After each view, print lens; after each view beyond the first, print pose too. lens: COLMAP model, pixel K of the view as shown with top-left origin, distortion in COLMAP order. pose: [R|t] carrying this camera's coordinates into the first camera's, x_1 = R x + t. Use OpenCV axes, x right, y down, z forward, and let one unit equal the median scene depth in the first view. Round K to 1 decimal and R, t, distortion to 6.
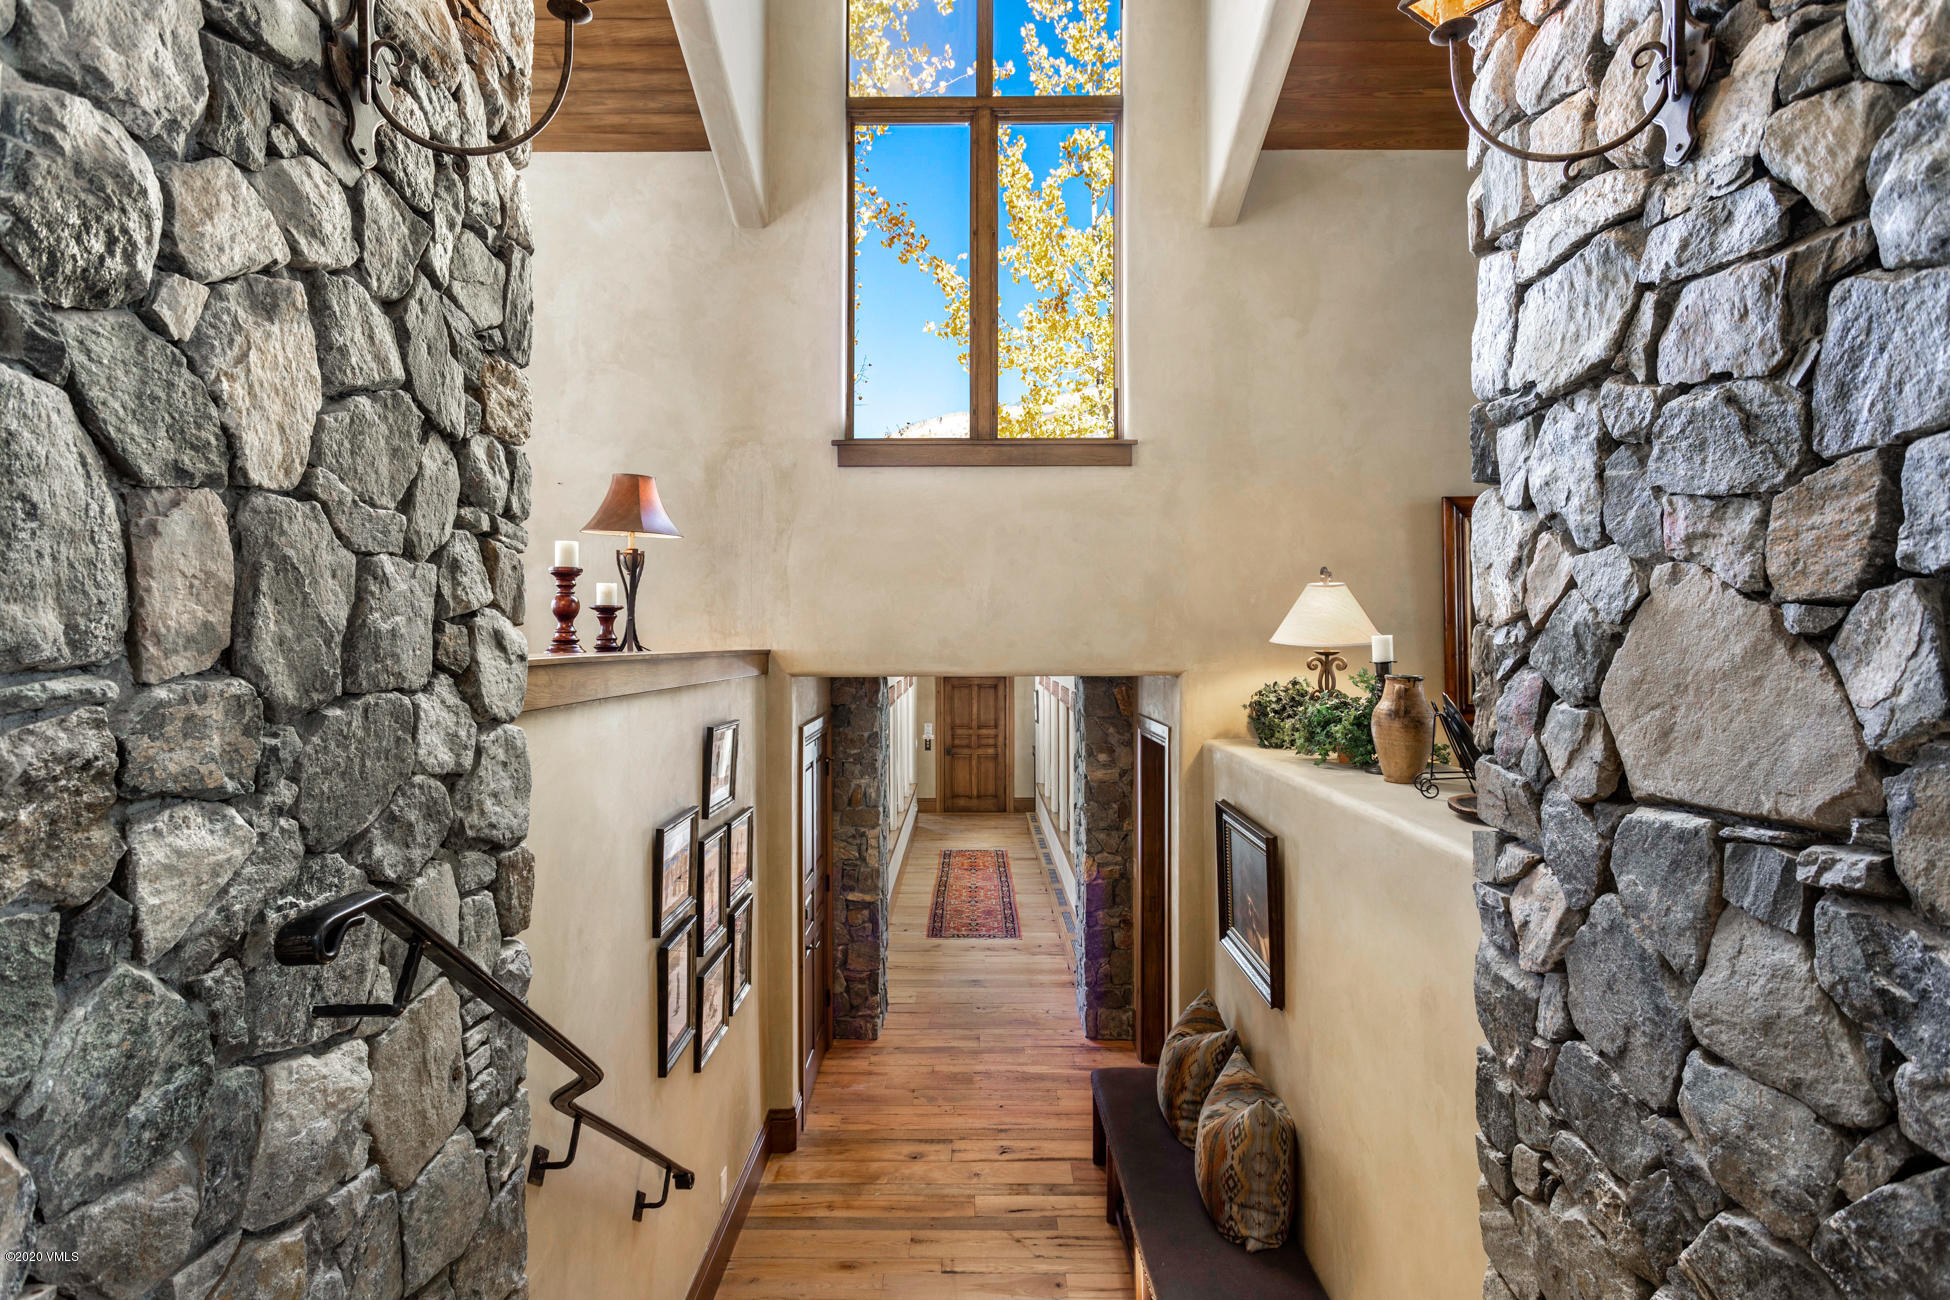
lens RADIAL K [[1006.5, 0, 971.0], [0, 1006.5, 636.8], [0, 0, 1]] dist [0.000096, 0.000115]
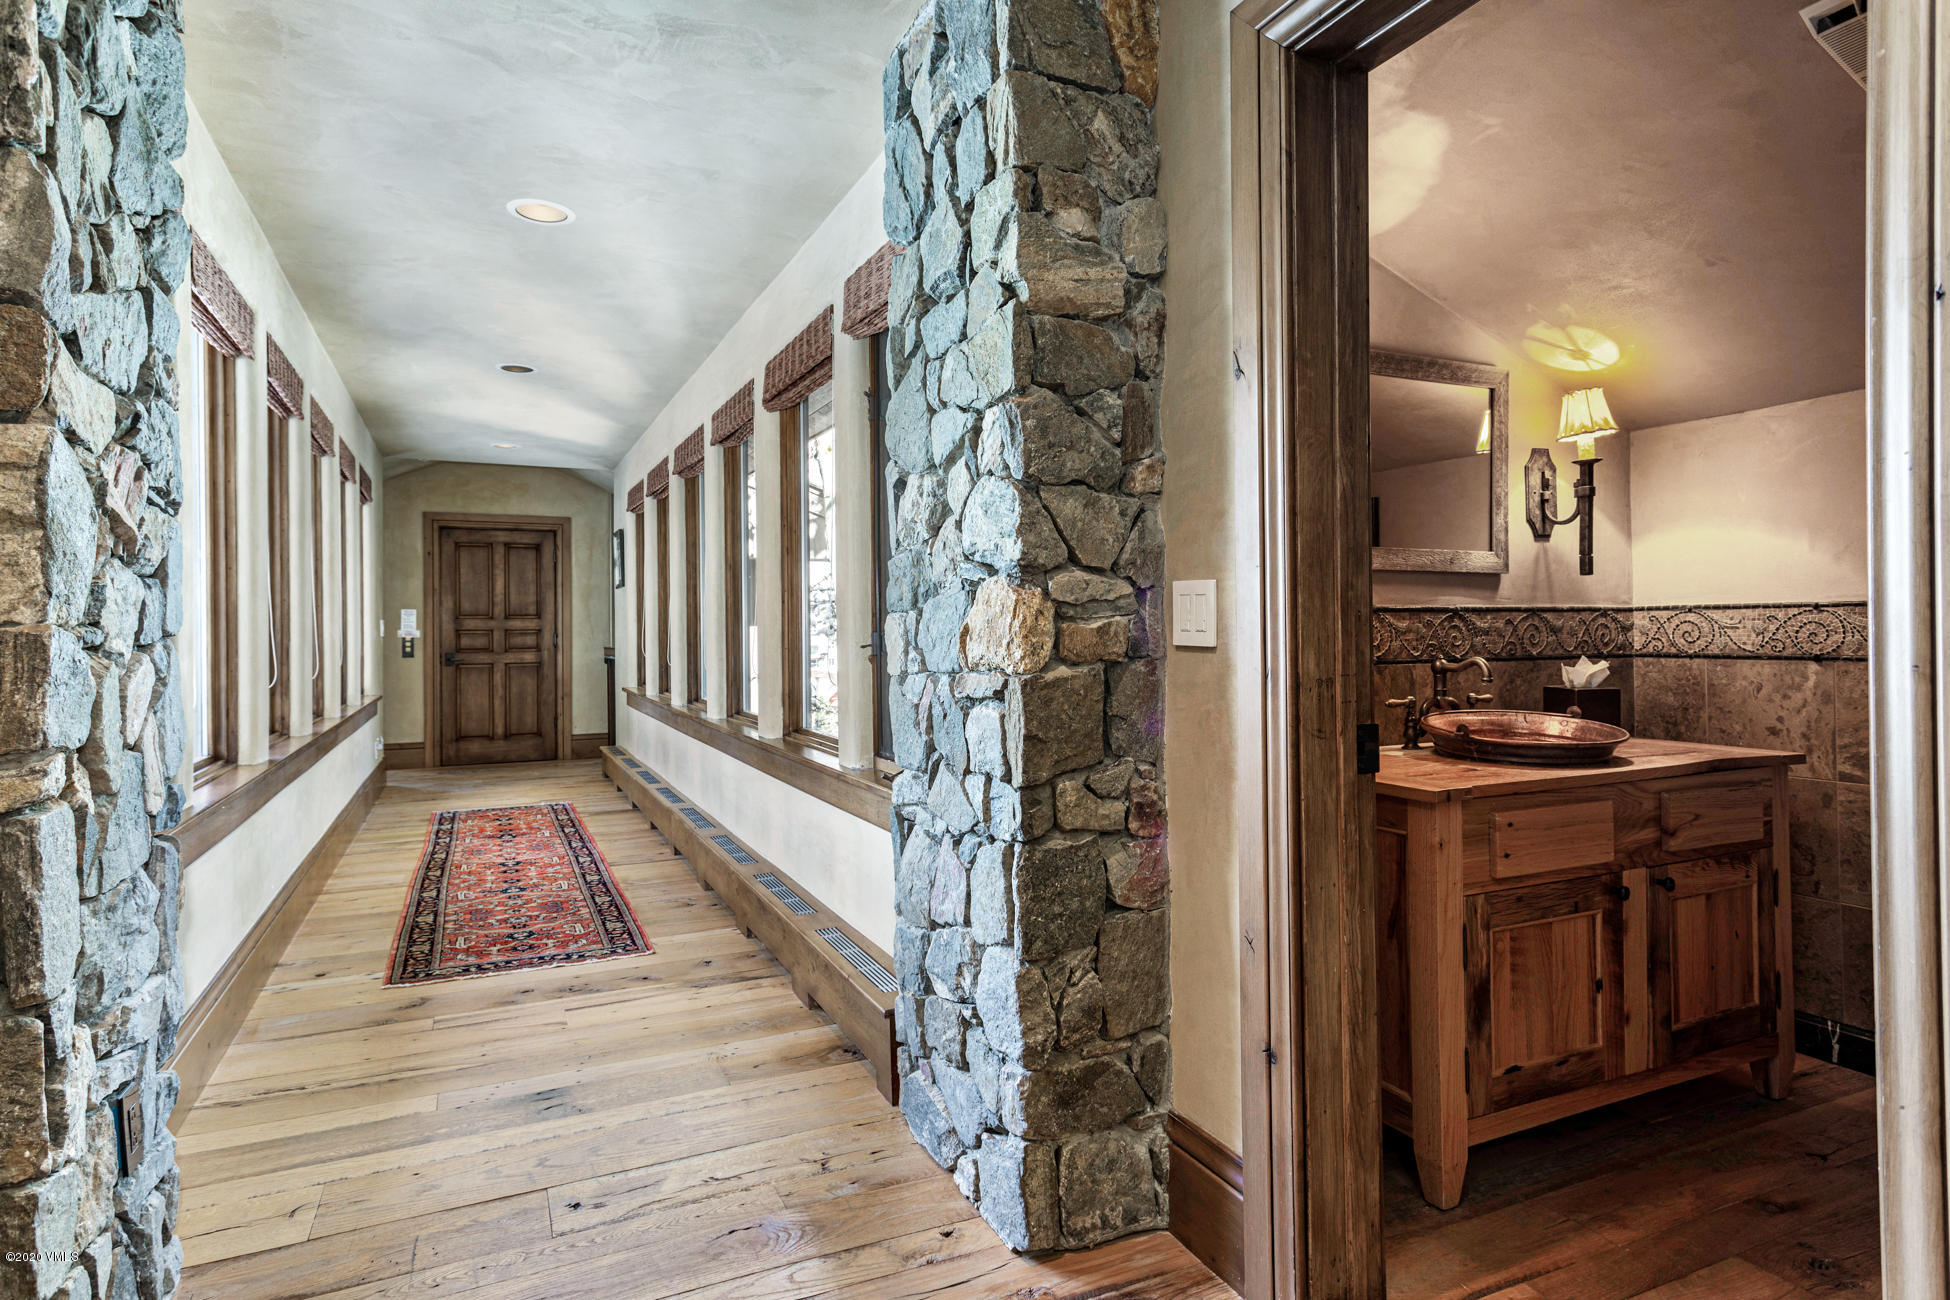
lens RADIAL K [[1050.1, 0, 973.1], [0, 1050.1, 639.2], [0, 0, 1]] dist [0.001893, 0.000176]
pose [[0.904392, -0.007400, 0.426638, -0.009869], [0.008088, 0.999967, 0.000197, 0.135327], [-0.426626, 0.003272, 0.904422, 0.435914]]
